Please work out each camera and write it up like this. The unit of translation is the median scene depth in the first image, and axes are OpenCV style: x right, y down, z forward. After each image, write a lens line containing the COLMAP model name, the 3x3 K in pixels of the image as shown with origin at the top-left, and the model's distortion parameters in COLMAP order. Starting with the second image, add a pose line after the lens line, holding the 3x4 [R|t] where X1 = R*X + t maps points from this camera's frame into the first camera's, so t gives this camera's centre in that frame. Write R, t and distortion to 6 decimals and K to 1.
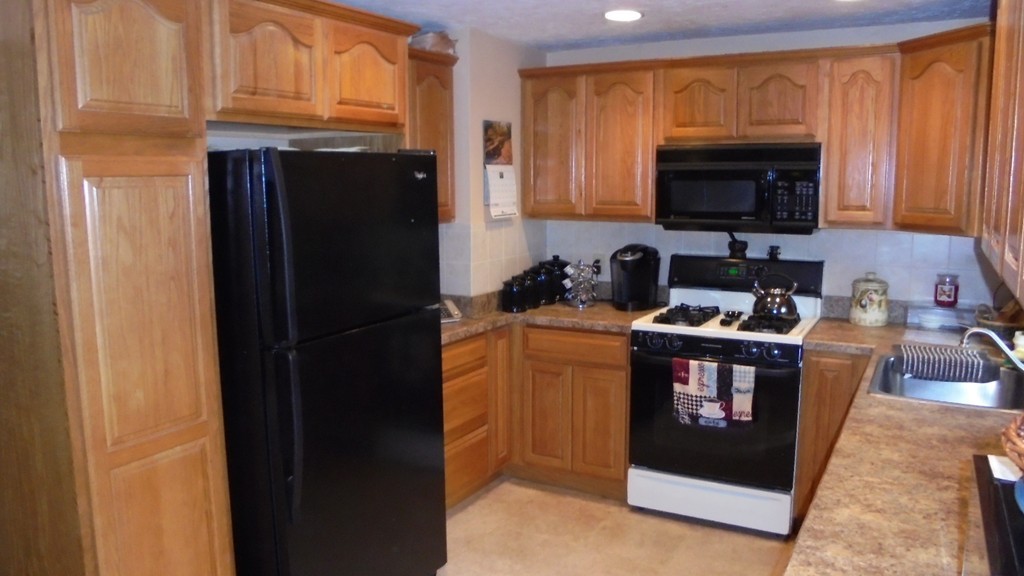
lens RADIAL K [[759.0, 0, 512.0], [0, 759.0, 288.0], [0, 0, 1]] dist [-0.145501, 0.118238]
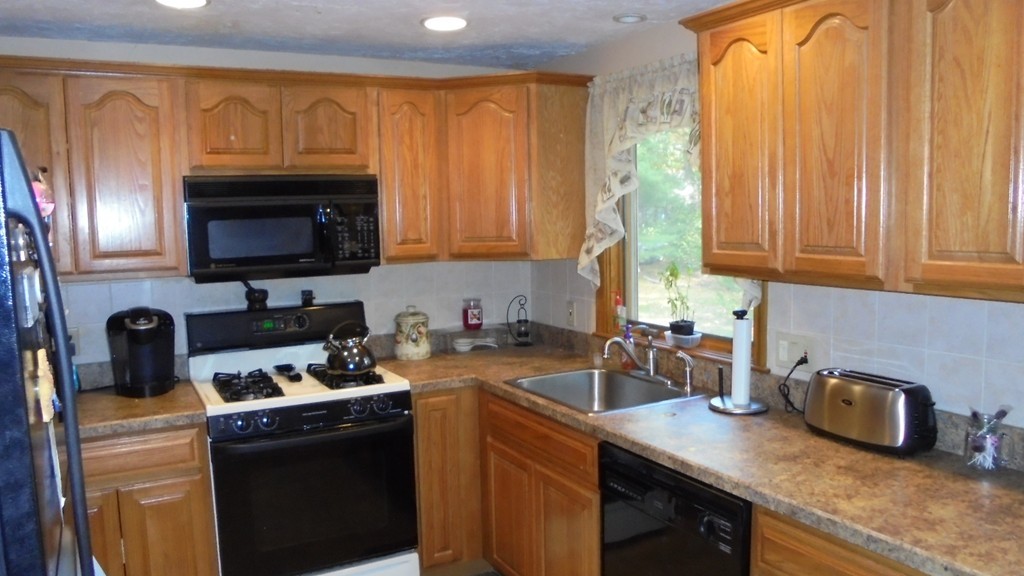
lens RADIAL K [[759.0, 0, 512.0], [0, 759.0, 288.0], [0, 0, 1]] dist [-0.145501, 0.118238]
pose [[0.537099, -0.090289, 0.838673, -0.299340], [0.140311, 0.989966, 0.016719, -0.044099], [-0.831768, 0.108695, 0.544378, 0.341640]]
